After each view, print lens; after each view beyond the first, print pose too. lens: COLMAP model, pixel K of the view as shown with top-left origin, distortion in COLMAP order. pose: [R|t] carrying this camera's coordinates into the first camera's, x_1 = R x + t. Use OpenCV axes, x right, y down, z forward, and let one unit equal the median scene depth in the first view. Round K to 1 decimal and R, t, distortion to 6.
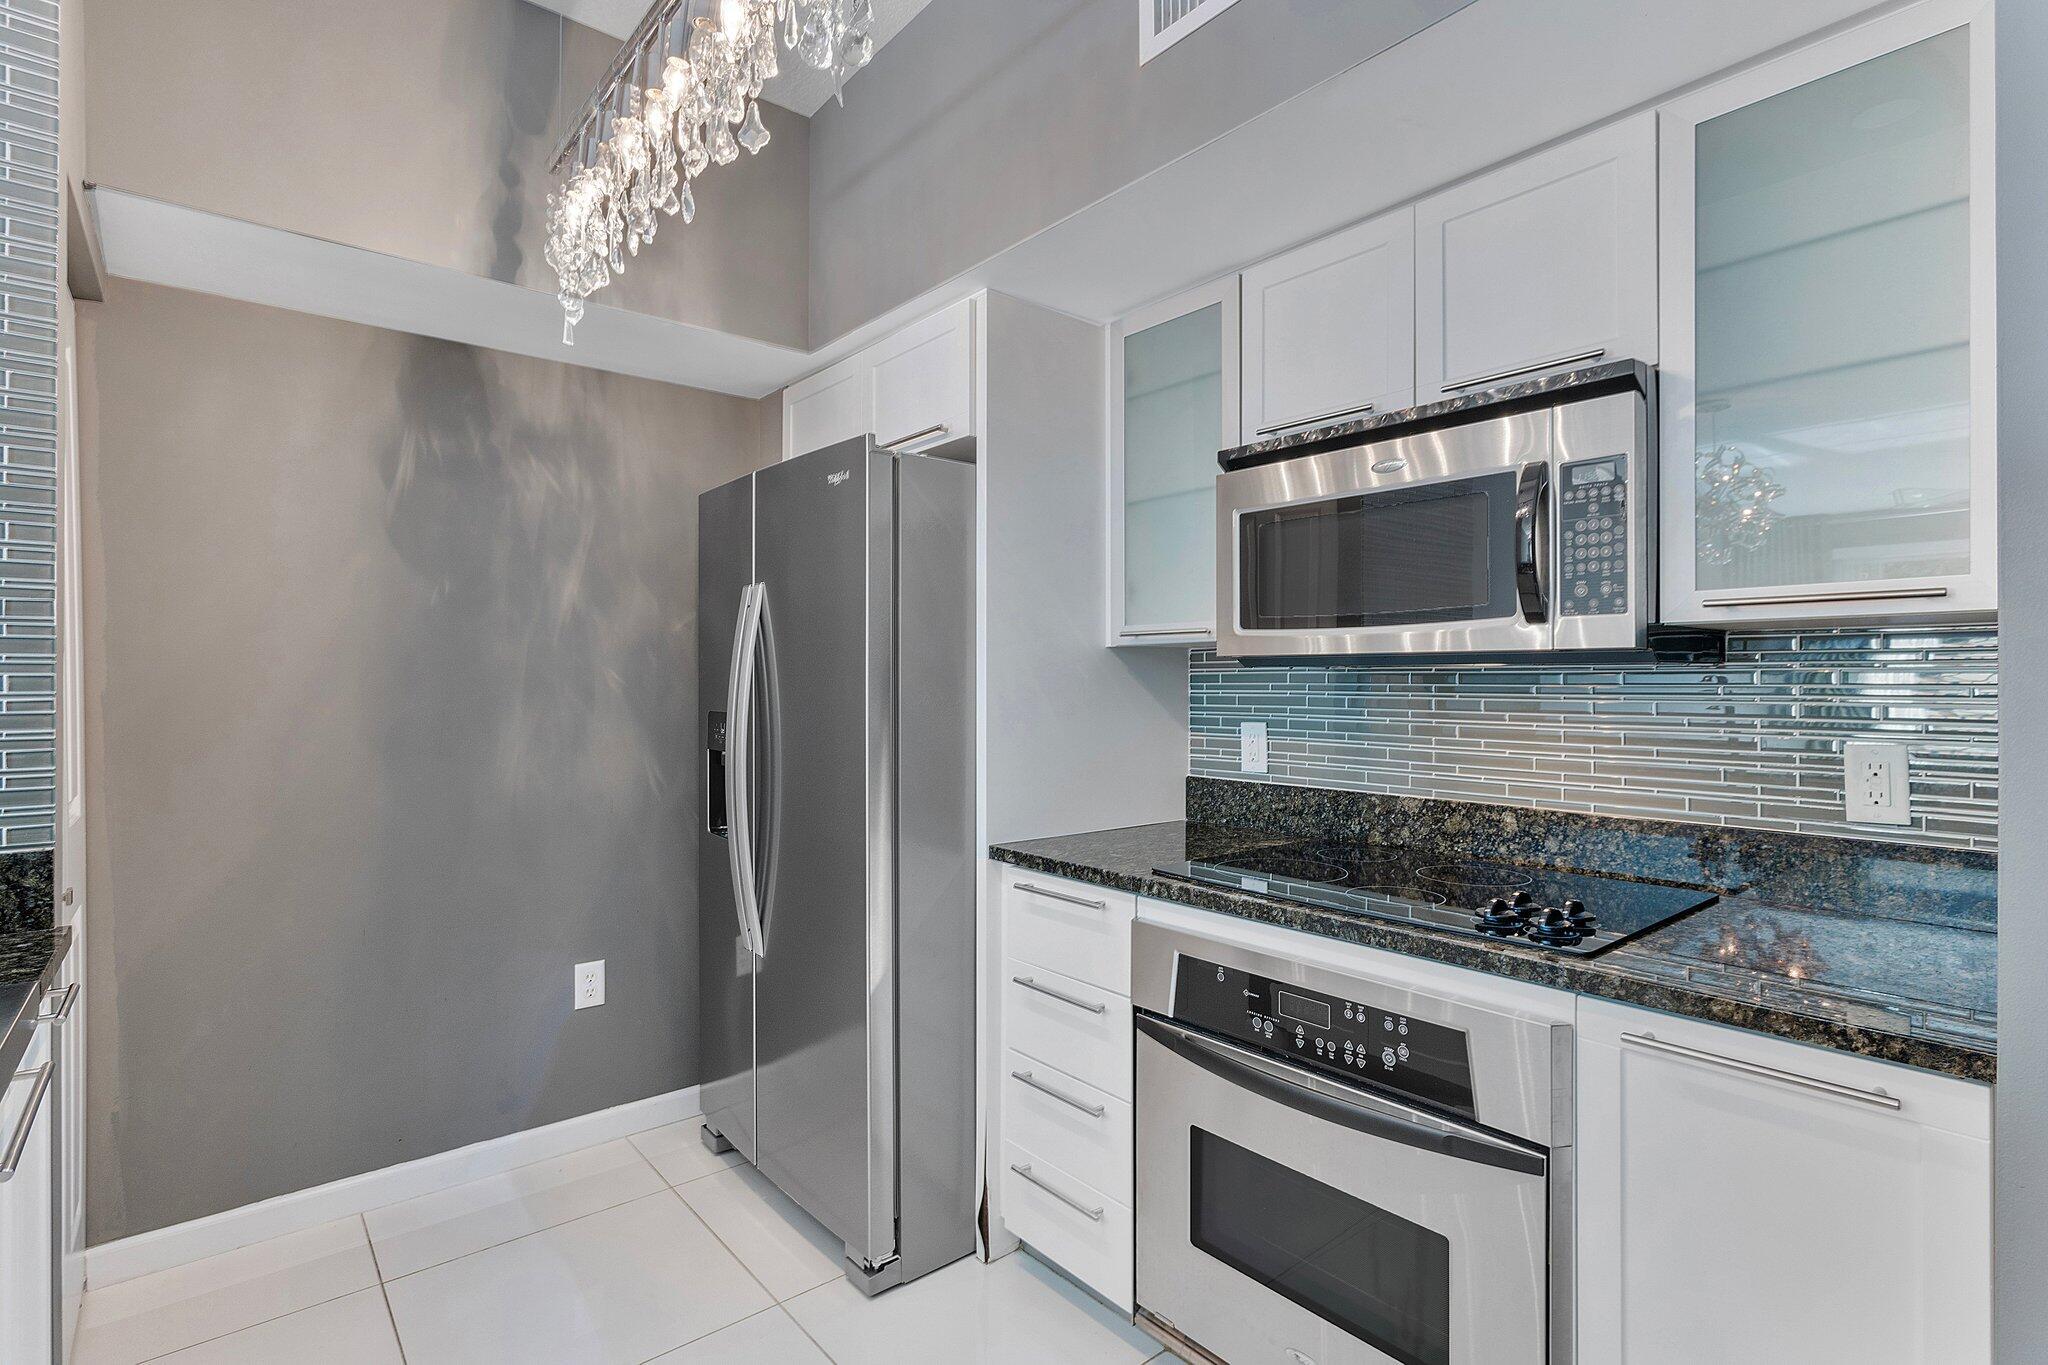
lens RADIAL K [[989.3, 0, 1043.8], [0, 989.3, 683.9], [0, 0, 1]] dist [0.000793, 0.000000]
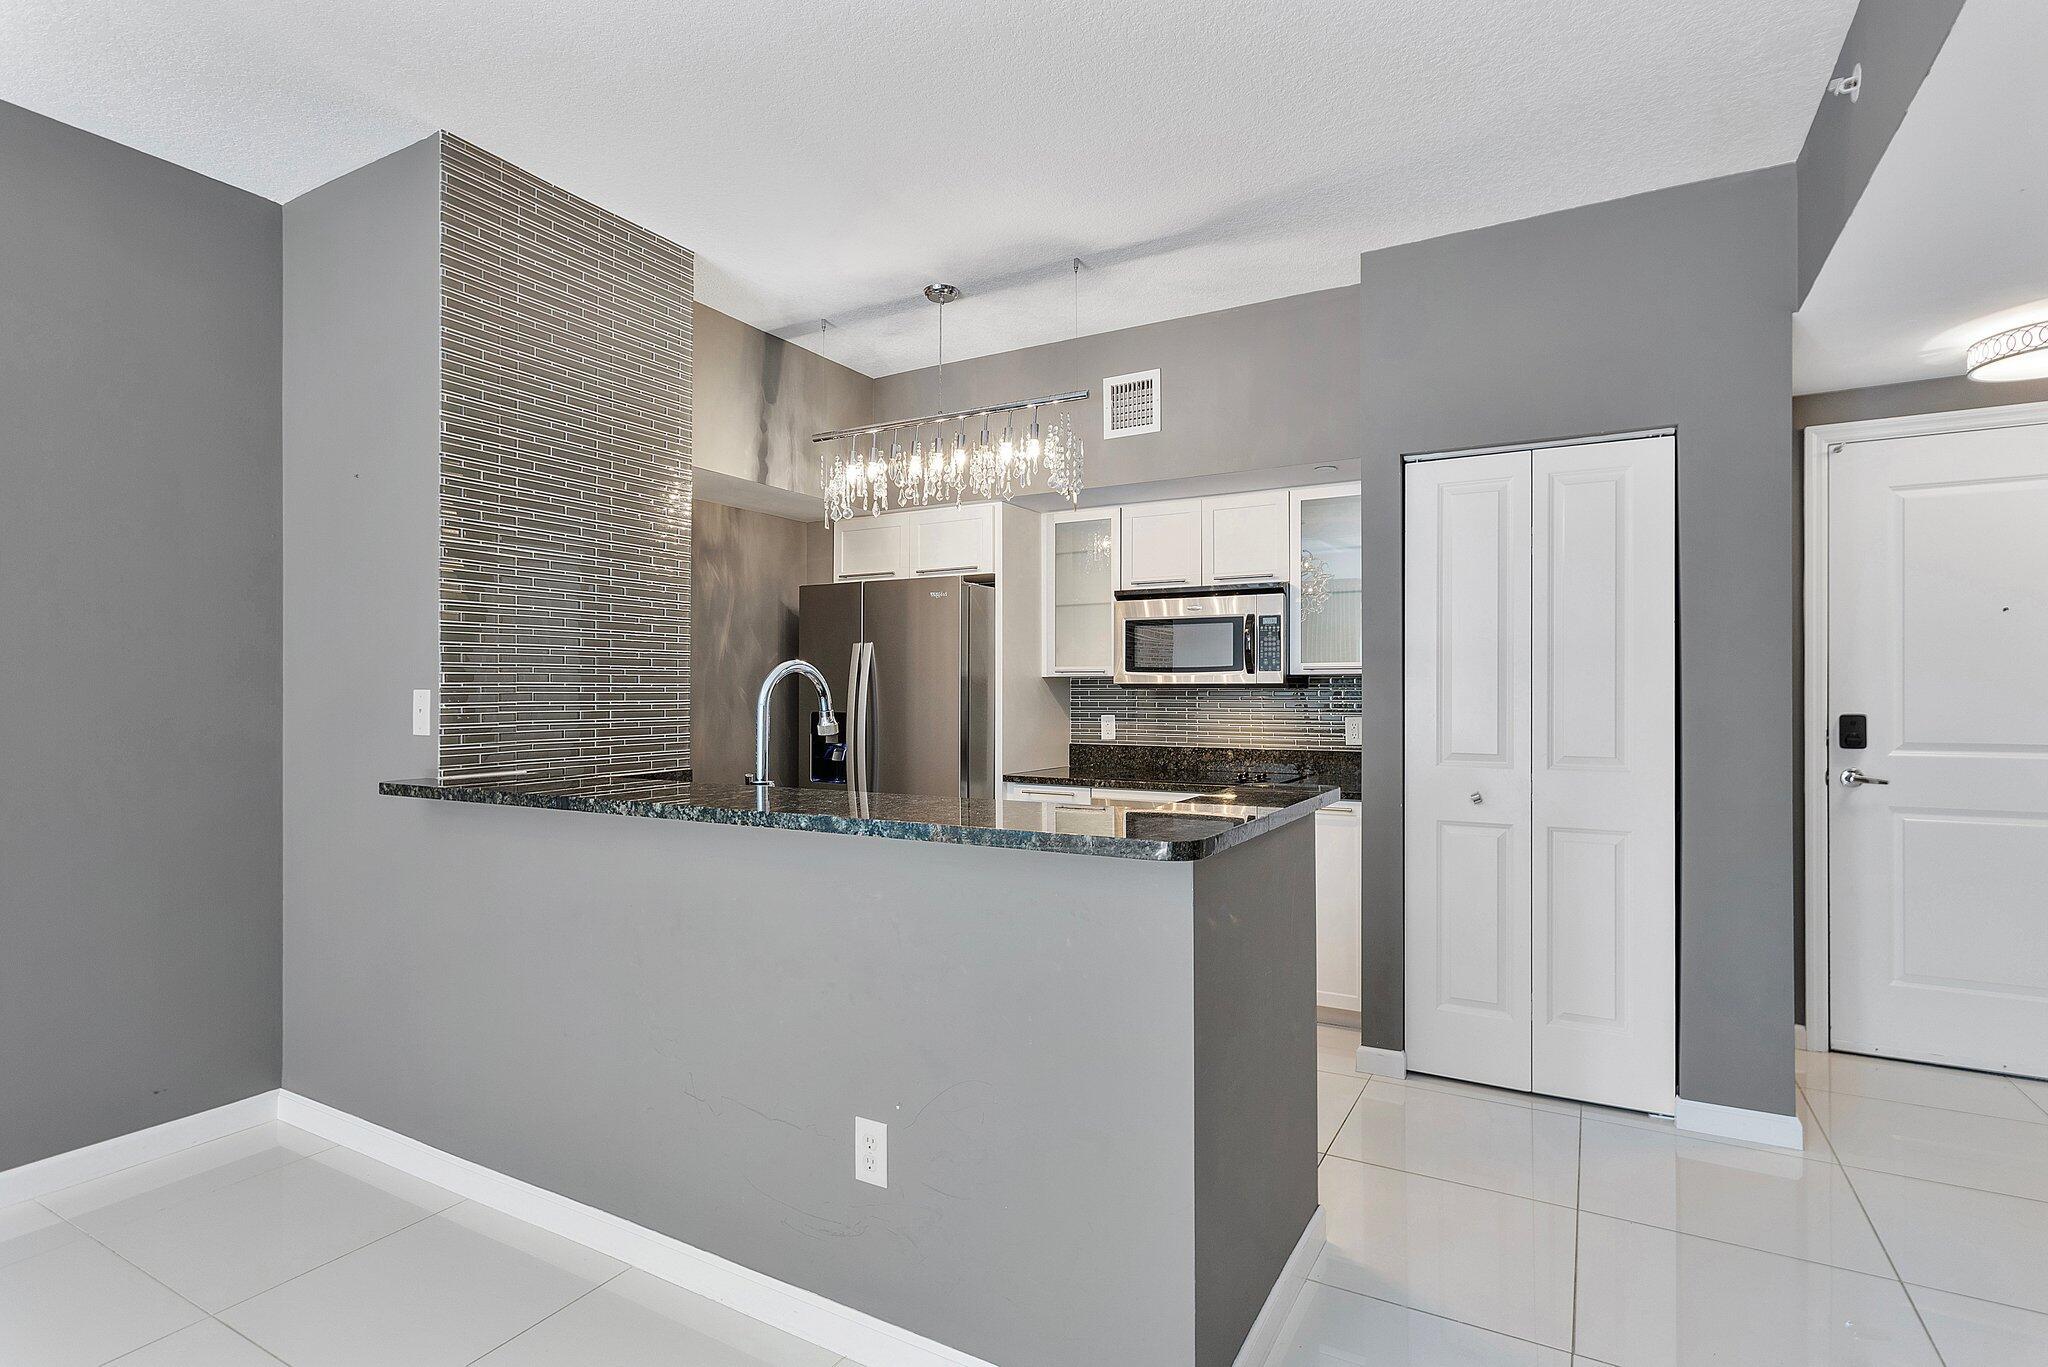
lens RADIAL K [[977.8, 0, 1035.6], [0, 977.8, 691.3], [0, 0, 1]] dist [0.000873, 0.000602]
pose [[0.937768, 0.001973, 0.347257, -0.696911], [-0.001010, 0.999995, -0.002955, -0.003992], [-0.347261, 0.002420, 0.937765, -0.923590]]
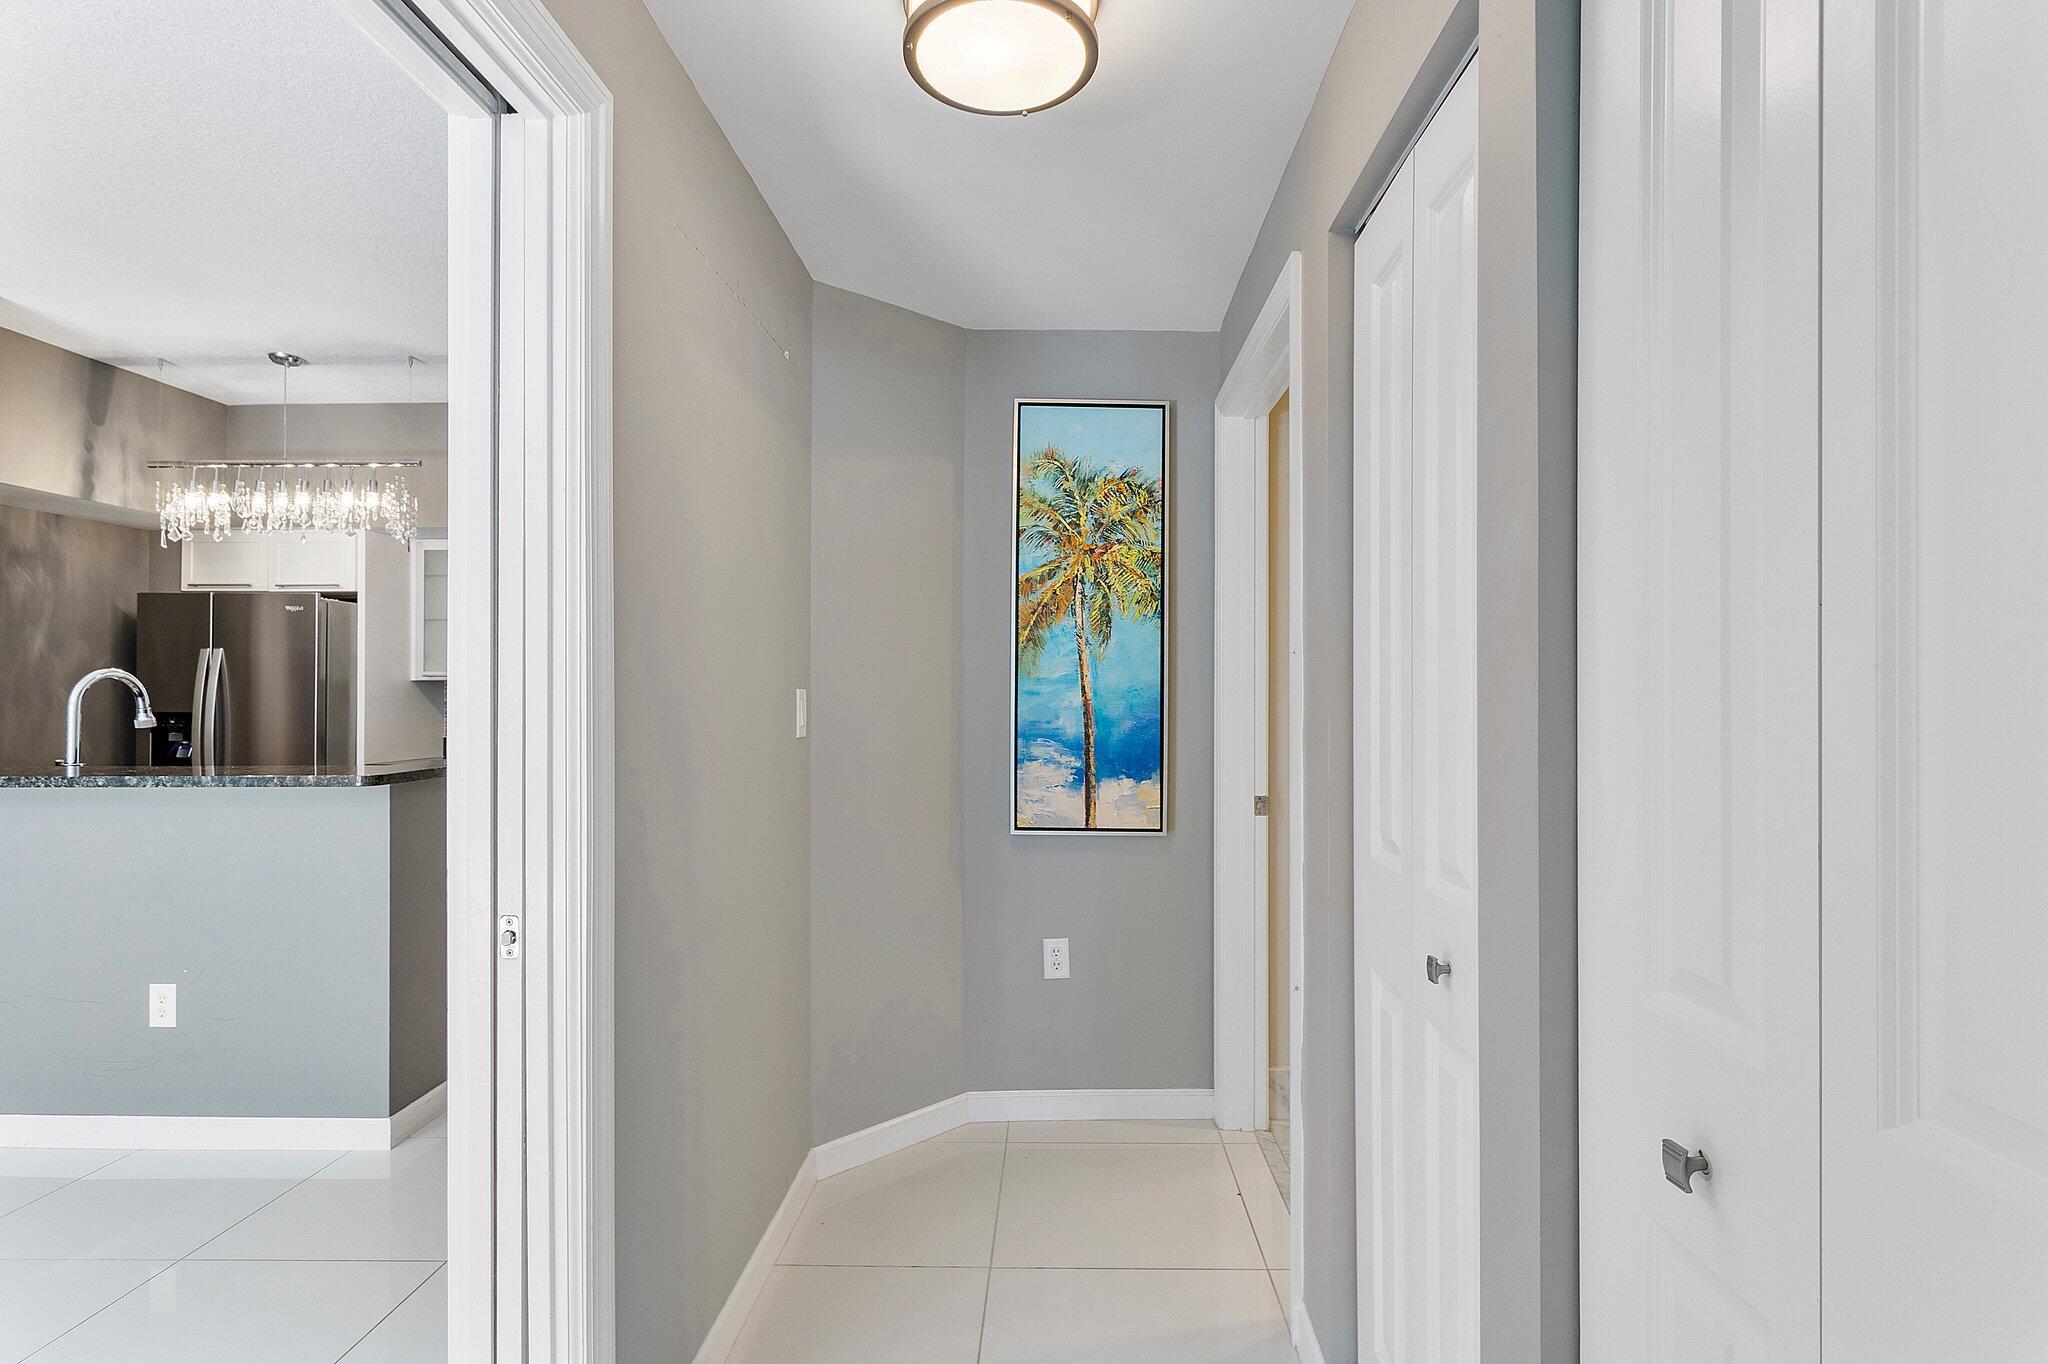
lens RADIAL K [[977.8, 0, 1035.6], [0, 977.8, 689.8], [0, 0, 1]] dist [0.000873, 0.000602]
pose [[0.672632, 0.005059, 0.739960, -0.713987], [-0.000588, 0.999980, -0.006302, -0.003426], [-0.739977, 0.003804, 0.672621, -1.779284]]
